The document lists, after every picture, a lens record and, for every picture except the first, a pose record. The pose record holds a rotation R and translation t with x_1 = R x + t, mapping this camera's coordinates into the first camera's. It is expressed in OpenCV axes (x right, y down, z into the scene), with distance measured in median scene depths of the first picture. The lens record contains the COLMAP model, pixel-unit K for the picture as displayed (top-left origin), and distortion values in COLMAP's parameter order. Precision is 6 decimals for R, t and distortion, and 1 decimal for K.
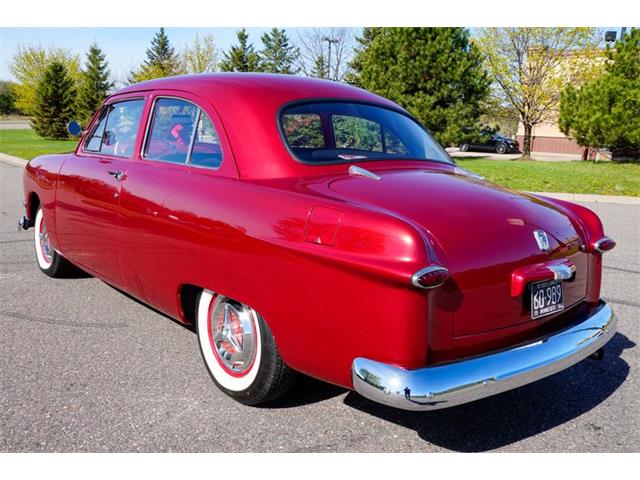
lens RADIAL K [[540.4, 0, 318.4], [0, 540.4, 238.2], [0, 0, 1]] dist [-0.090426, 0.131056]
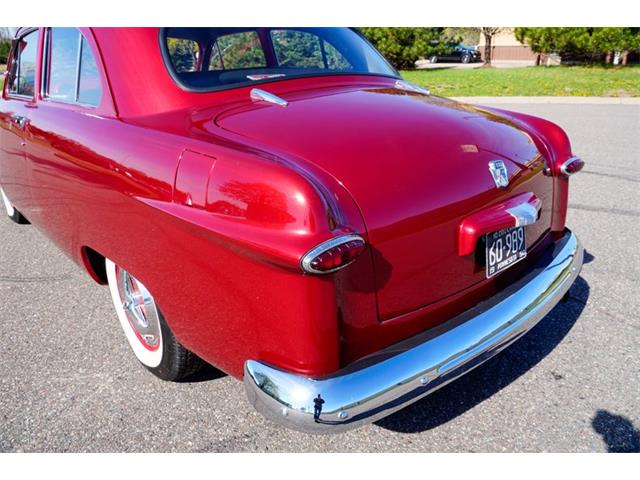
lens RADIAL K [[449.4, 0, 322.0], [0, 449.4, 229.1], [0, 0, 1]] dist [-0.072186, 0.005360]
pose [[0.997445, -0.071265, 0.004912, 0.128497], [0.069213, 0.981152, 0.180419, -0.042371], [-0.017677, -0.179618, 0.983578, 0.300205]]
